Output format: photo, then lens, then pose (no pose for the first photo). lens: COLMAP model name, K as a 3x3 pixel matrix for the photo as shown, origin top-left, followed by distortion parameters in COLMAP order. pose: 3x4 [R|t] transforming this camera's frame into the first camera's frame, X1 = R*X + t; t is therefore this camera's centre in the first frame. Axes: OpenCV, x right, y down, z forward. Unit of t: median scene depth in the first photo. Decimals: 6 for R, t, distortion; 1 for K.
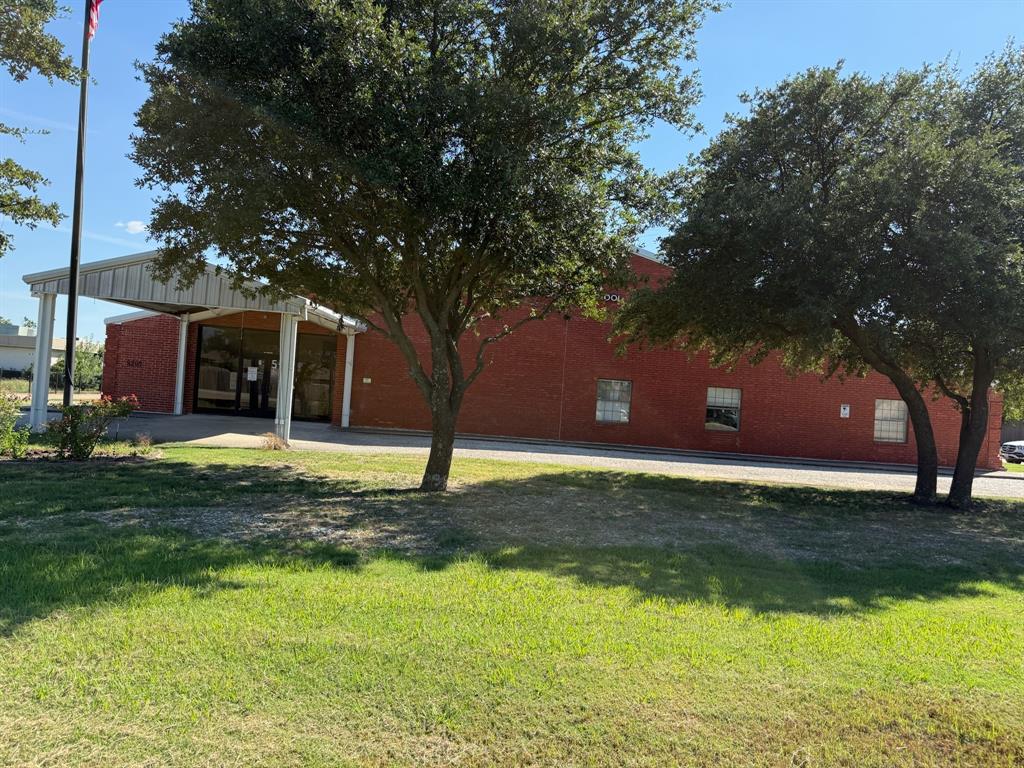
lens RADIAL K [[728.1, 0, 512.0], [0, 728.1, 384.0], [0, 0, 1]] dist [0.136760, -0.273283]
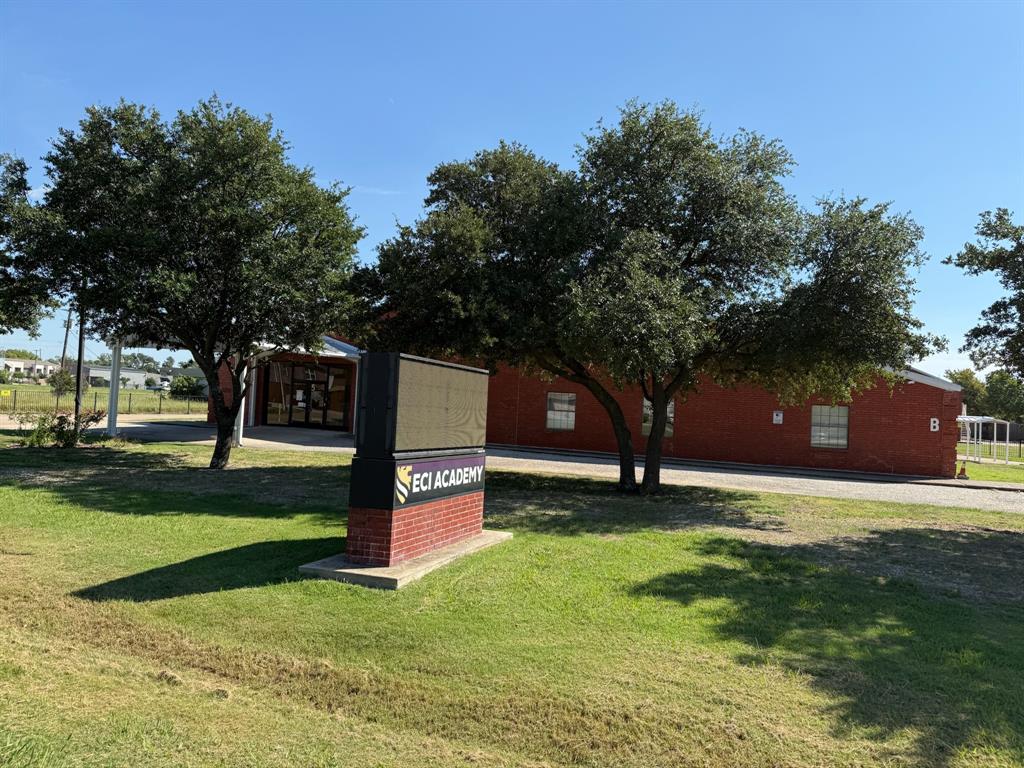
lens RADIAL K [[728.1, 0, 512.0], [0, 728.1, 384.0], [0, 0, 1]] dist [0.136760, -0.273283]
pose [[0.940915, -0.027837, -0.337497, 0.456546], [0.018287, 0.999338, -0.031445, 0.015882], [0.338149, 0.023415, 0.940801, -0.093044]]
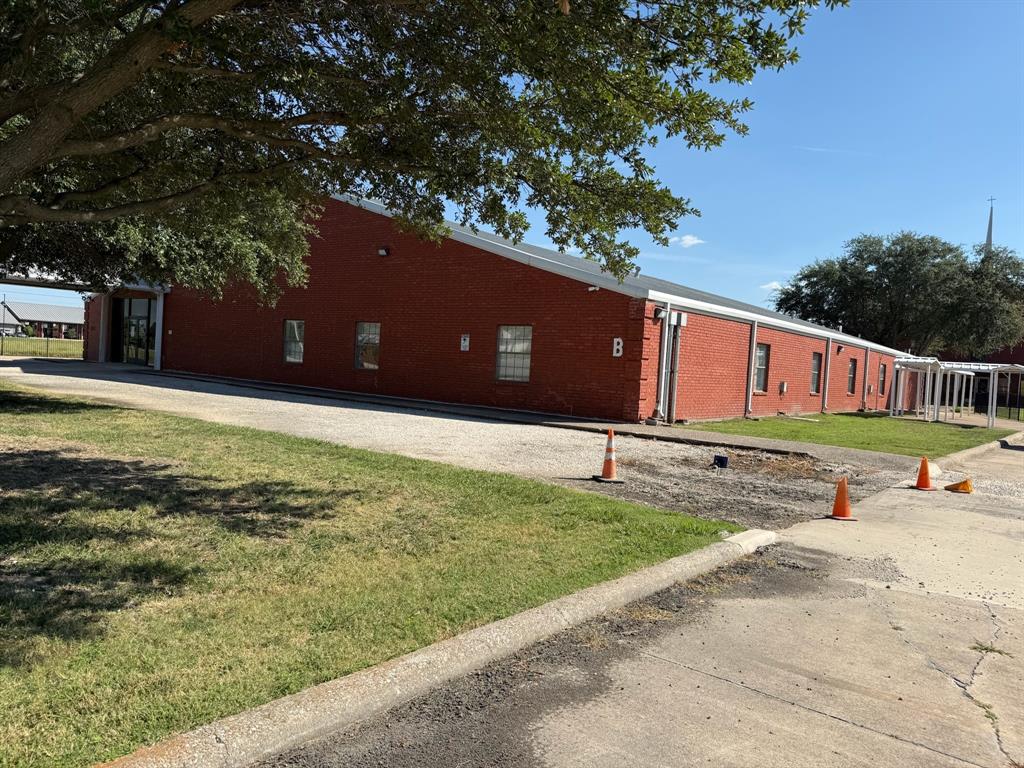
lens RADIAL K [[728.1, 0, 512.0], [0, 728.1, 384.0], [0, 0, 1]] dist [0.136760, -0.273283]
pose [[0.766102, -0.004142, -0.642705, 1.016793], [0.001108, 0.999986, -0.005124, 0.087158], [0.642718, 0.003213, 0.766096, 0.429293]]
